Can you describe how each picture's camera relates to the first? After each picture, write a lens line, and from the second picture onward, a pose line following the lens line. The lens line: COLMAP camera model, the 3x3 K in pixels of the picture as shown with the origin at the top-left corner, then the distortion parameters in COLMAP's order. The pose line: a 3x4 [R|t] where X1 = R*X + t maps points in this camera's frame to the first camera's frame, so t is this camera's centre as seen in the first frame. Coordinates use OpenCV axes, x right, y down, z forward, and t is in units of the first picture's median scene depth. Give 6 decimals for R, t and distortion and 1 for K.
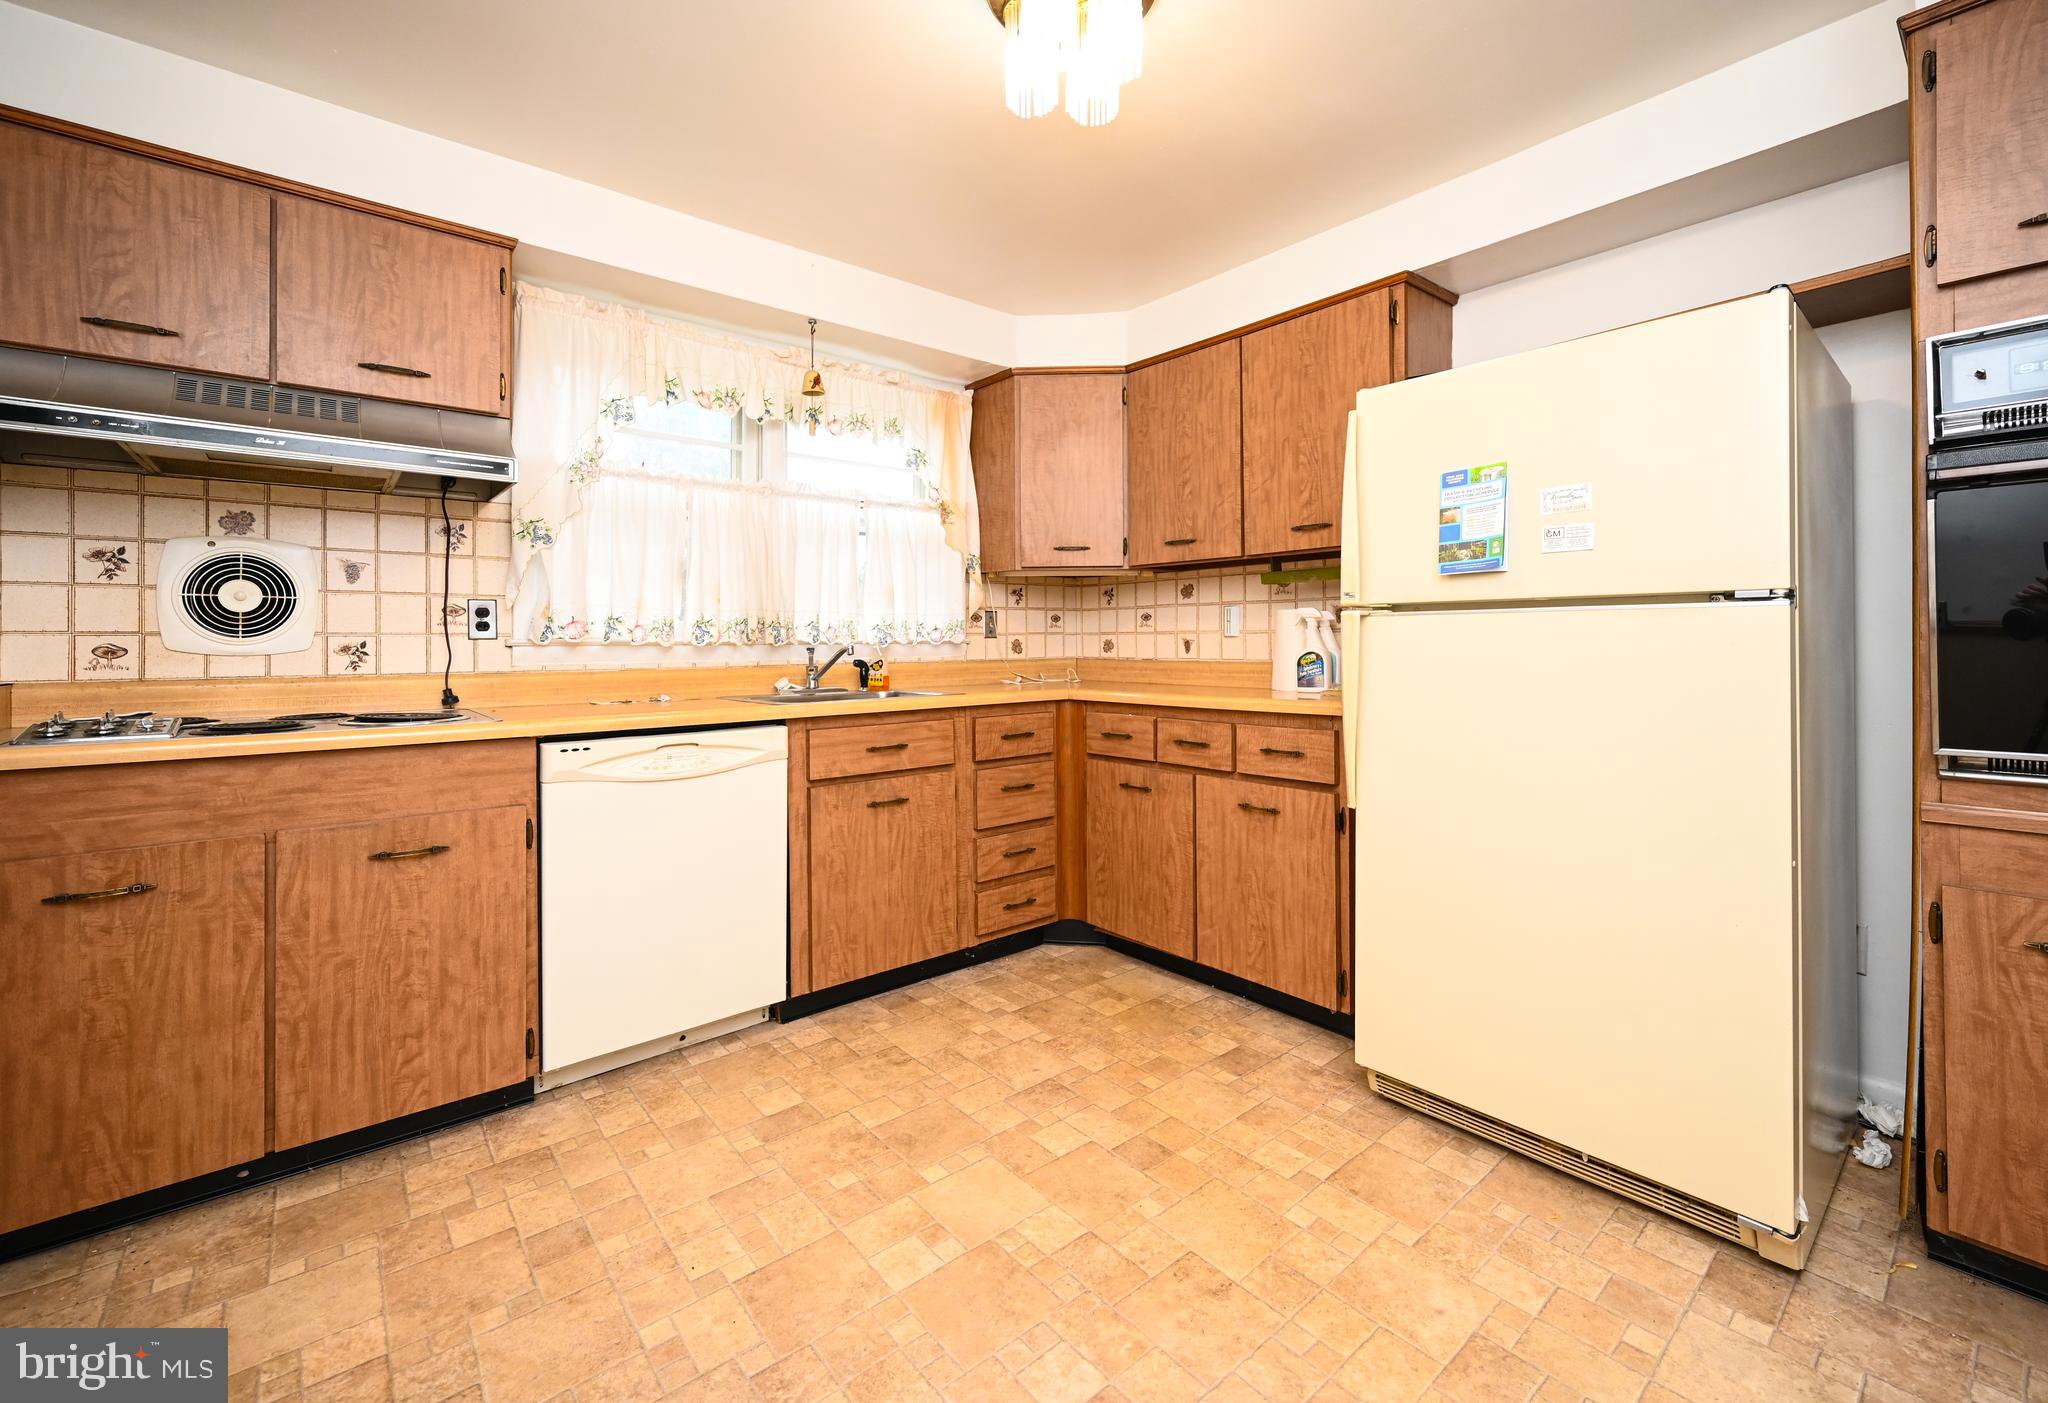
lens RADIAL K [[845.3, 0, 1027.3], [0, 845.3, 638.6], [0, 0, 1]] dist [0.000414, -0.000163]
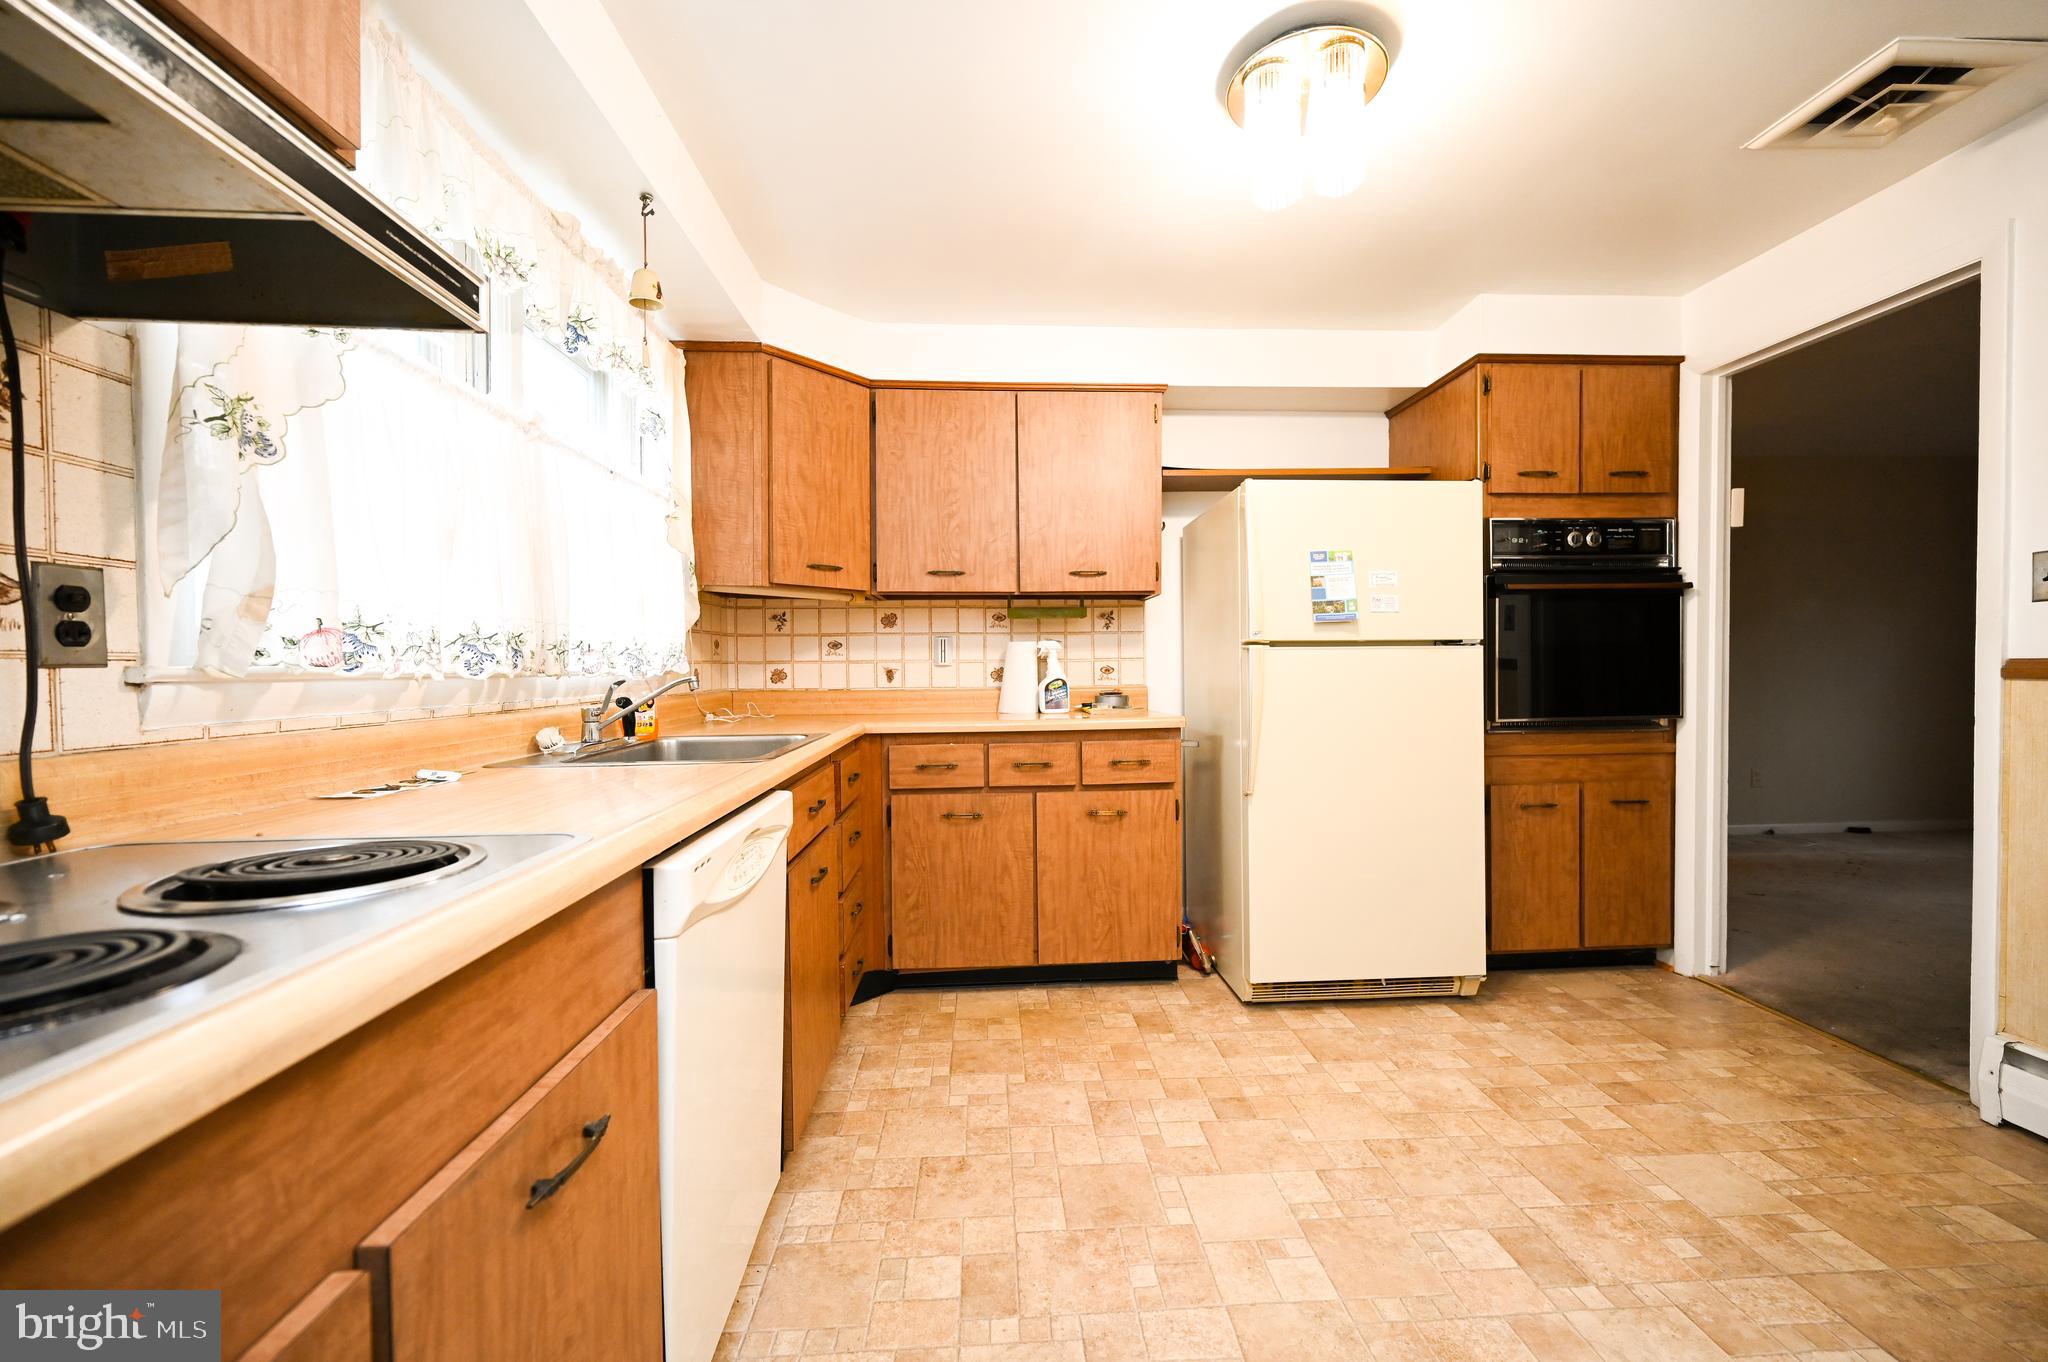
lens RADIAL K [[805.2, 0, 1026.6], [0, 805.2, 682.6], [0, 0, 1]] dist [0.000160, -0.000029]
pose [[0.601878, -0.014958, 0.798448, -0.626574], [0.002424, 0.999854, 0.016904, 0.002465], [-0.798584, -0.008238, 0.601827, 0.390022]]
